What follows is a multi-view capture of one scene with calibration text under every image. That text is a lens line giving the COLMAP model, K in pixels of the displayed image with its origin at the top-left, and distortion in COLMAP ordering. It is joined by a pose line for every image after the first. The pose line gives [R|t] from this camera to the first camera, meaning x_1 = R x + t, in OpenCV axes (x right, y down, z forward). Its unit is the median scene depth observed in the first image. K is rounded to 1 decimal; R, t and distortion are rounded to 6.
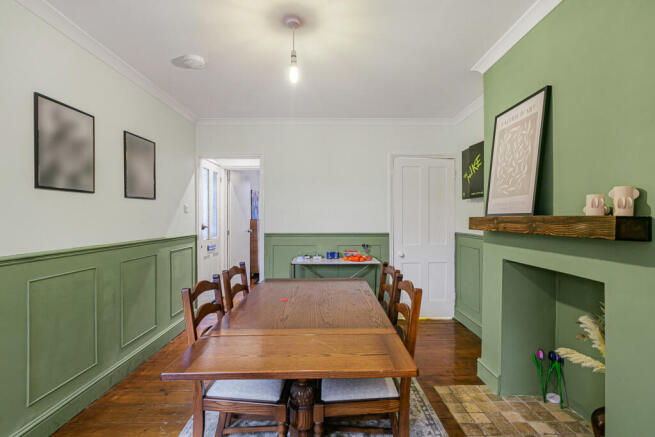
lens RADIAL K [[319.5, 0, 327.5], [0, 319.5, 218.5], [0, 0, 1]] dist [-0.021143, -0.000062]
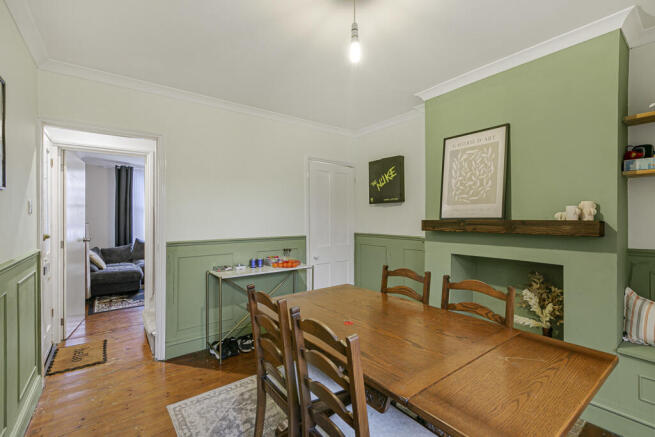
lens RADIAL K [[302.8, 0, 327.5], [0, 302.8, 218.5], [0, 0, 1]] dist [-0.000068, -0.000153]
pose [[0.788692, -0.003726, 0.614777, -0.607220], [0.003940, 0.999992, 0.001005, -0.015179], [-0.614776, 0.001630, 0.788700, 0.386167]]
